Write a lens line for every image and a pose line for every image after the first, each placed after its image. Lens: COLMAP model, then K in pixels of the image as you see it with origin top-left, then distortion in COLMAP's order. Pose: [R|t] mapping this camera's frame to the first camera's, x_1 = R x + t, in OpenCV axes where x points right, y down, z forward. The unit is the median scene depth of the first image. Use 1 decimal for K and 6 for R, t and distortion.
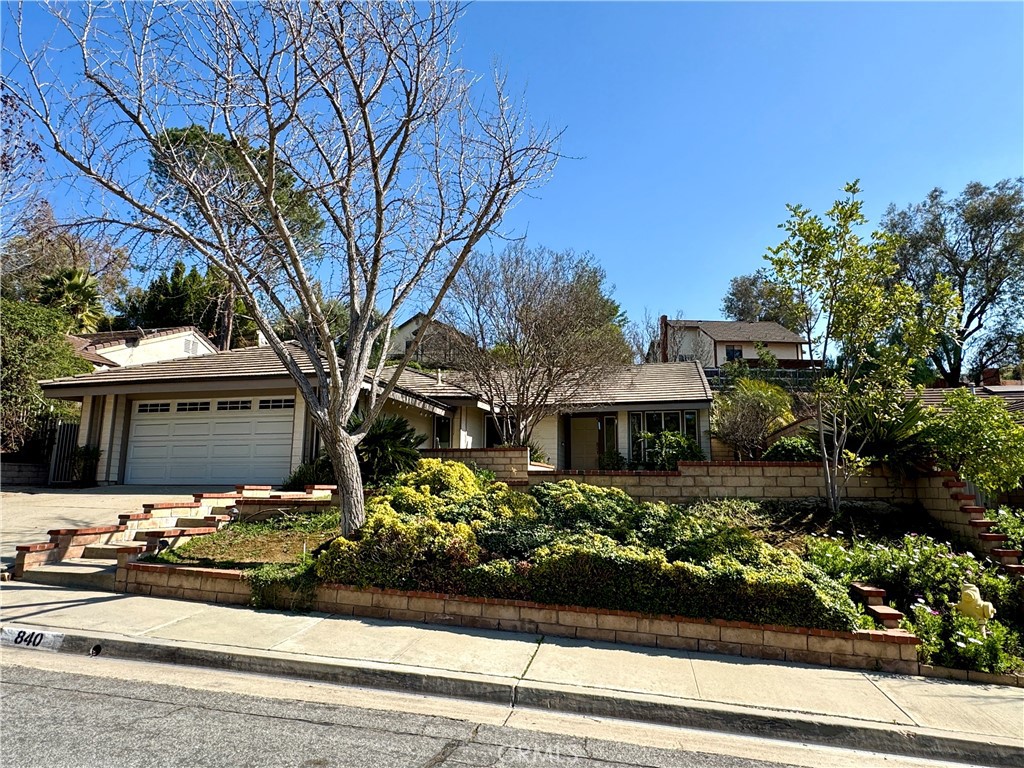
lens RADIAL K [[626.0, 0, 509.1], [0, 626.0, 384.9], [0, 0, 1]] dist [0.001835, -0.000597]
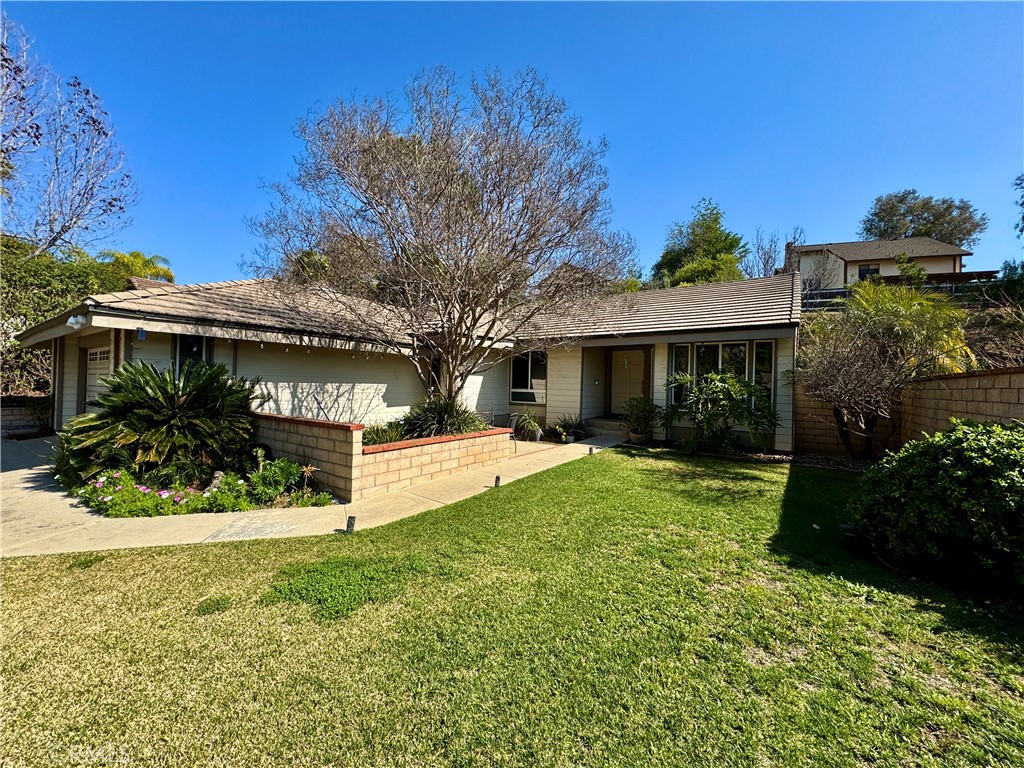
lens RADIAL K [[407.2, 0, 509.6], [0, 407.2, 388.4], [0, 0, 1]] dist [-0.004660, 0.001043]
pose [[0.929432, 0.018366, -0.368536, 0.204458], [0.042847, 0.986633, 0.157226, 0.011251], [0.366497, -0.161922, 0.916221, 0.502838]]
